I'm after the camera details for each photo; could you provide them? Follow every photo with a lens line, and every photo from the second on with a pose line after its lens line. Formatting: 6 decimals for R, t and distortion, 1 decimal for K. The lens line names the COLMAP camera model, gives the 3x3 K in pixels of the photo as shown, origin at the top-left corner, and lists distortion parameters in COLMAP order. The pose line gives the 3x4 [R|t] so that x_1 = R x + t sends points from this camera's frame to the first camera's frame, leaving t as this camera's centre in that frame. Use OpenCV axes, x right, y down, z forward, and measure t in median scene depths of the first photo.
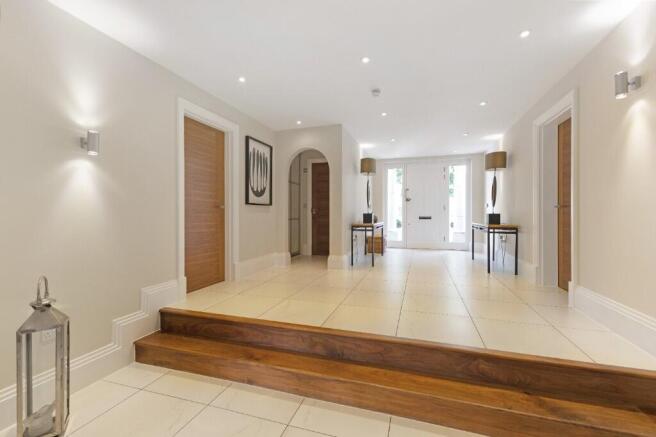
lens RADIAL K [[287.5, 0, 328.0], [0, 287.5, 218.5], [0, 0, 1]] dist [0.001231, 0.000294]
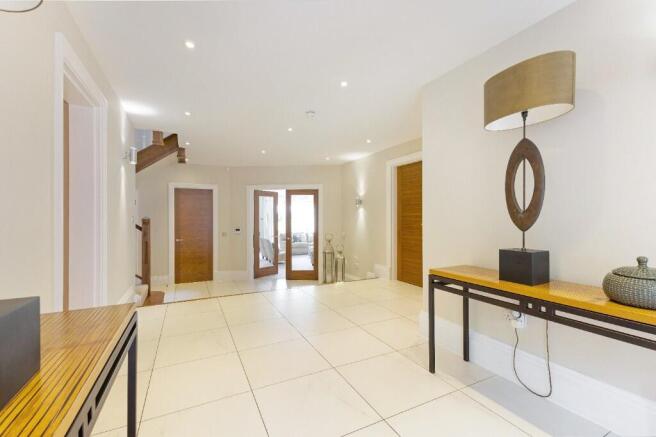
lens RADIAL K [[287.5, 0, 328.0], [0, 287.5, 218.5], [0, 0, 1]] dist [0.001231, 0.000294]
pose [[-0.715374, 0.003199, -0.698735, 0.886465], [-0.002573, 0.999971, 0.007213, -0.099141], [0.698737, 0.006958, -0.715344, 1.975405]]
